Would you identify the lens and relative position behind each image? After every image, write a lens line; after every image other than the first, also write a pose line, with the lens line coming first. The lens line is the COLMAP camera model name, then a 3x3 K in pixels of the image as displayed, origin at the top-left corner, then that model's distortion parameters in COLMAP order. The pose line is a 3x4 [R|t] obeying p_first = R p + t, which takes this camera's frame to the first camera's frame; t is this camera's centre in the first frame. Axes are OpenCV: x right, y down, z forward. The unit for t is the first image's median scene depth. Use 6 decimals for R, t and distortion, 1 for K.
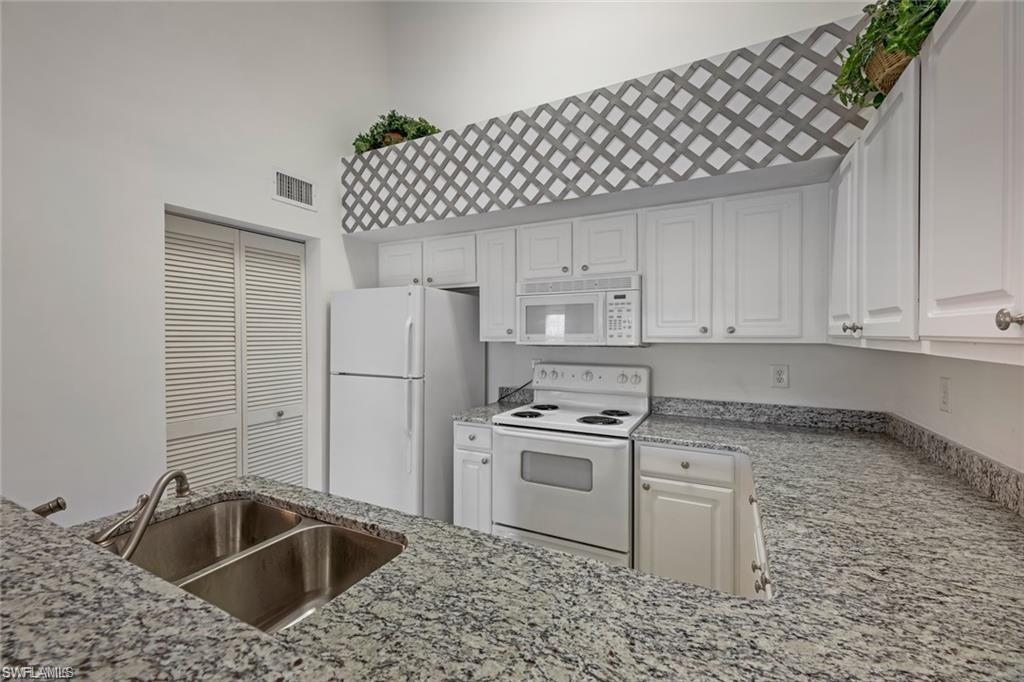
lens RADIAL K [[415.9, 0, 512.0], [0, 415.9, 341.0], [0, 0, 1]] dist [-0.000403, -0.000002]
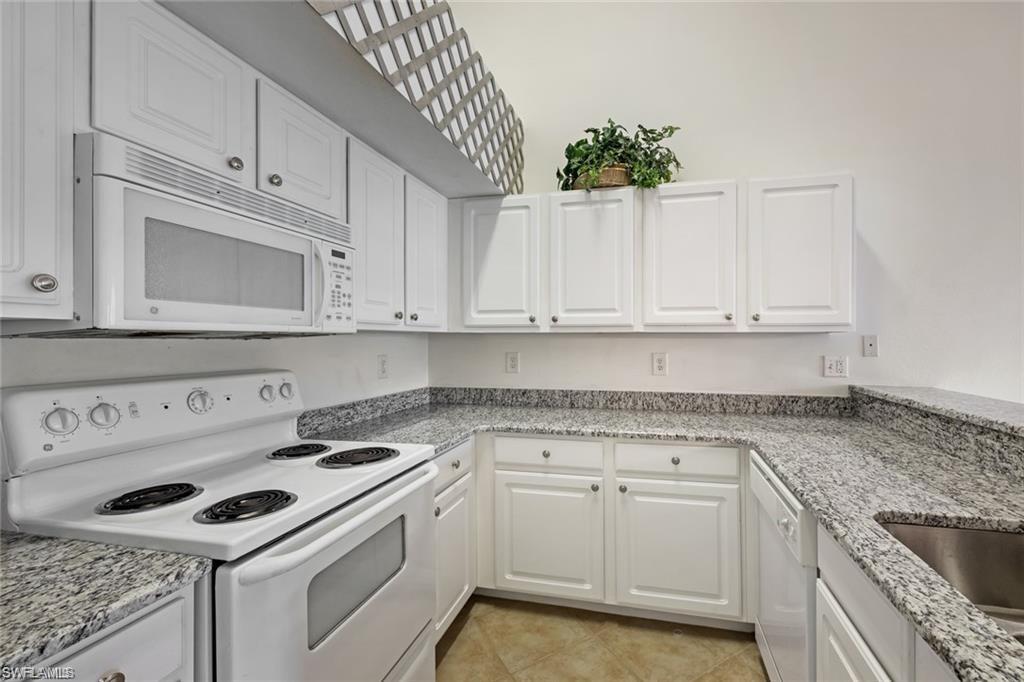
lens RADIAL K [[421.1, 0, 575.6], [0, 421.1, 338.5], [0, 0, 1]] dist [0.000148, 0.000029]
pose [[-0.285143, -0.000688, 0.958485, -0.433118], [0.001855, 0.999997, 0.001270, 0.017913], [-0.958483, 0.002140, -0.285141, 0.836480]]
